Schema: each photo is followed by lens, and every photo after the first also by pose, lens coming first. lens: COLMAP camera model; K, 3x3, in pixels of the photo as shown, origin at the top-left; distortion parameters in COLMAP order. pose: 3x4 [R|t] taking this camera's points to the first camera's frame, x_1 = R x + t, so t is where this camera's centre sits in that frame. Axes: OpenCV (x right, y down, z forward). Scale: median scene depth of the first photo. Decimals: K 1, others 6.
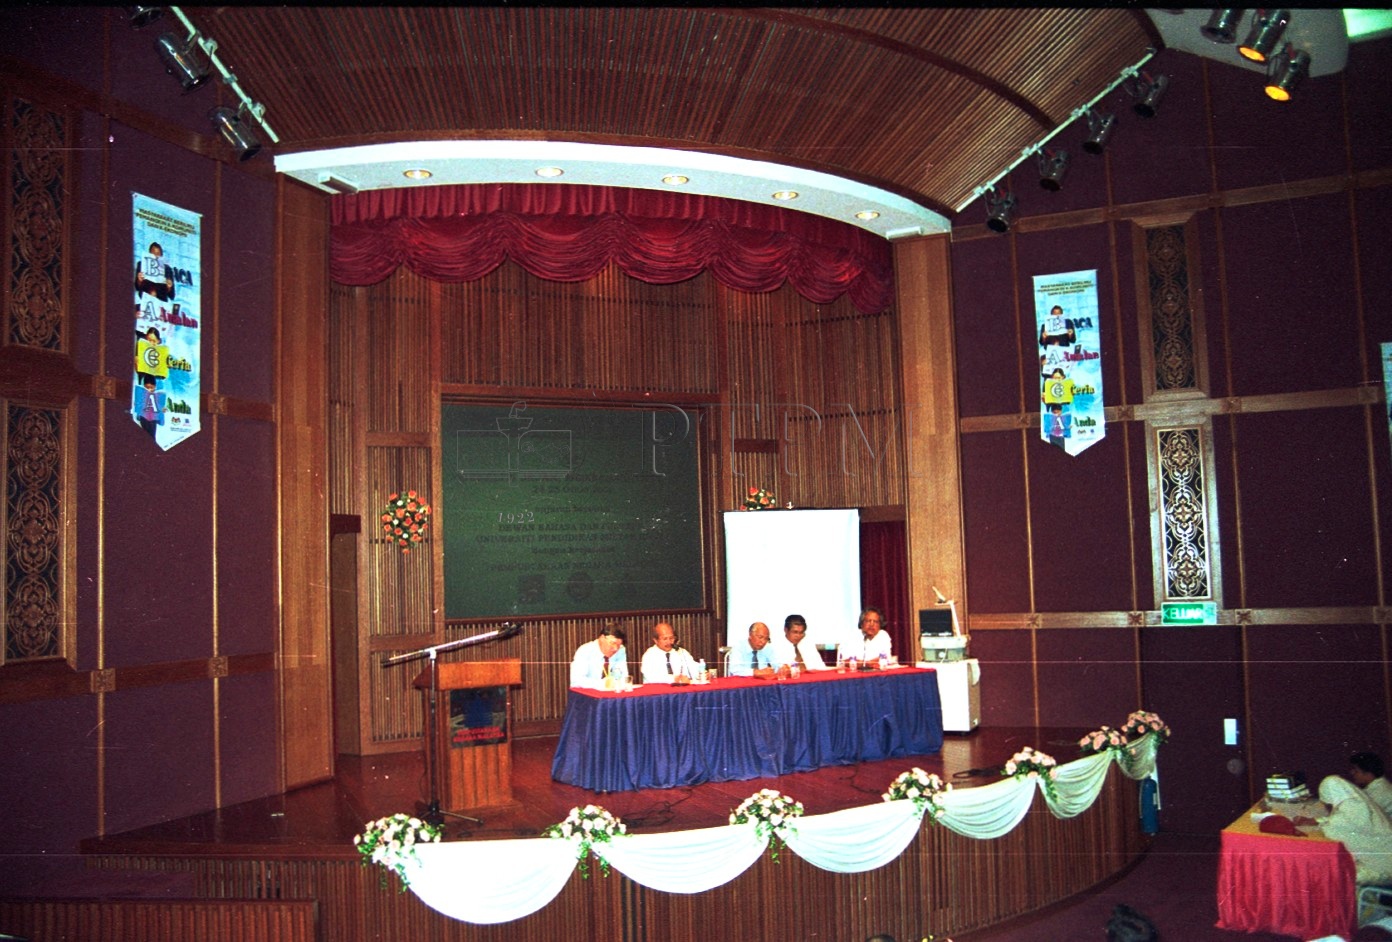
lens RADIAL K [[1250.9, 0, 696.0], [0, 1250.9, 471.0], [0, 0, 1]] dist [-0.018973, -0.007377]
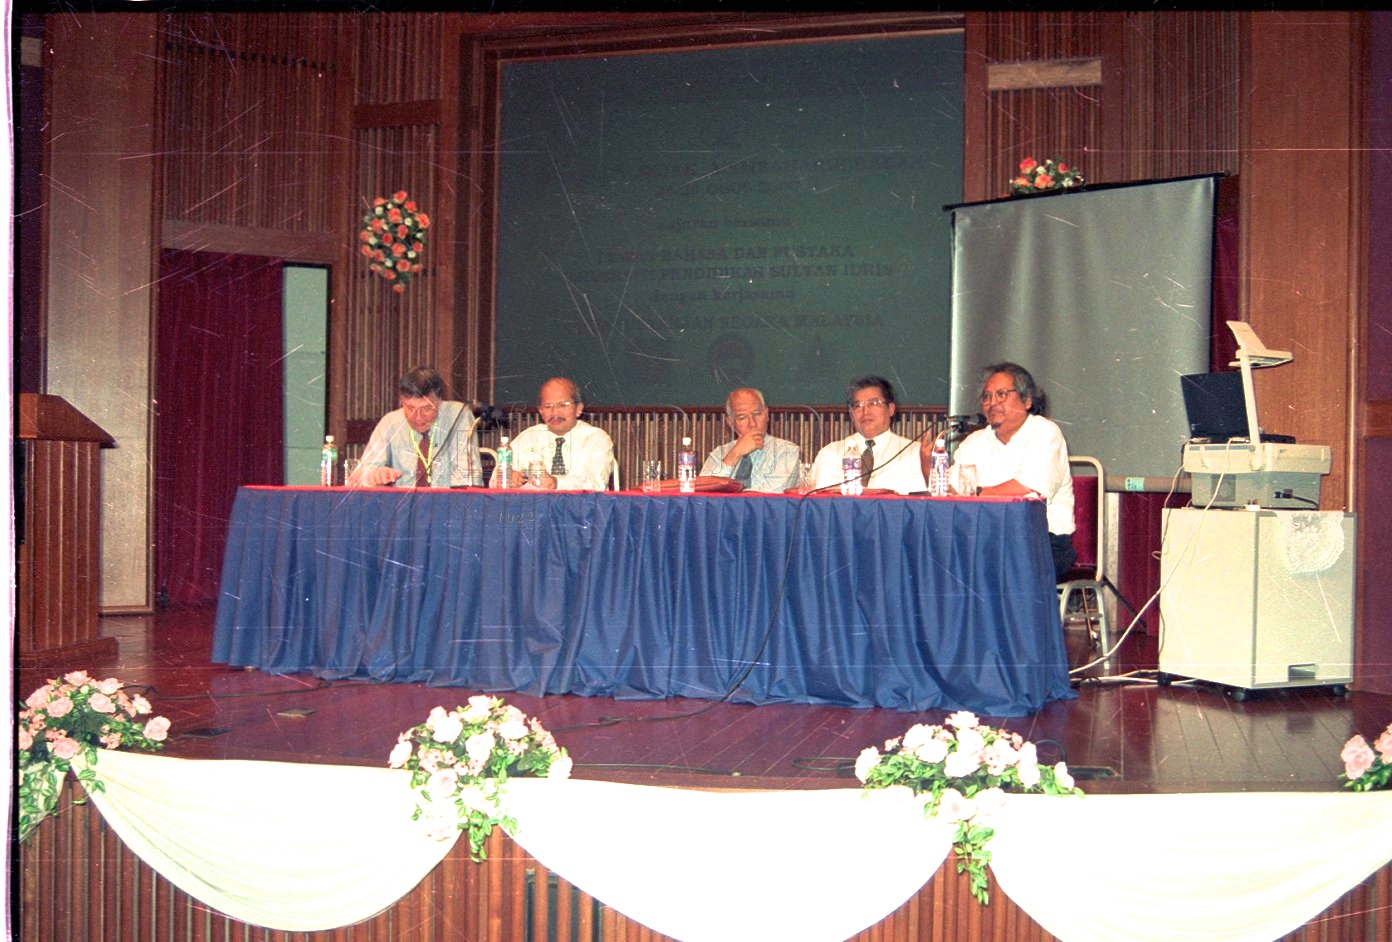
lens RADIAL K [[1416.6, 0, 696.0], [0, 1416.6, 471.0], [0, 0, 1]] dist [-0.030001, -0.007259]
pose [[0.725804, 0.037876, -0.686858, 0.390126], [0.008733, 0.997895, 0.064257, 0.115222], [0.687846, -0.052636, 0.723946, 0.584499]]
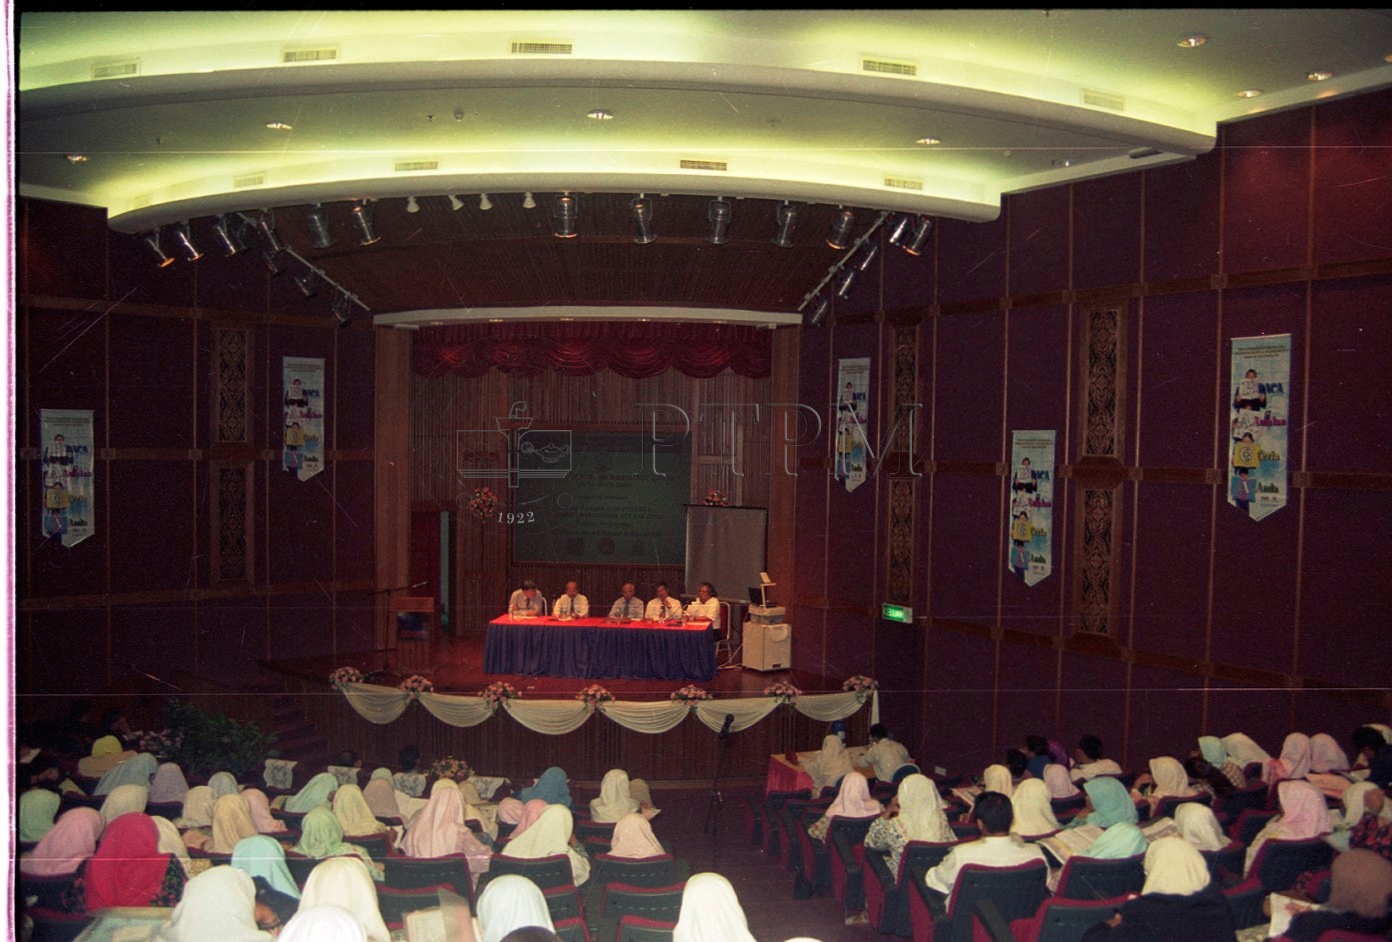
lens RADIAL K [[1250.9, 0, 696.0], [0, 1250.9, 471.0], [0, 0, 1]] dist [-0.018973, -0.007377]
pose [[0.847040, 0.063609, -0.527709, 0.947479], [-0.007537, 0.994151, 0.107736, -0.199297], [0.531475, -0.087279, 0.842565, -0.306479]]
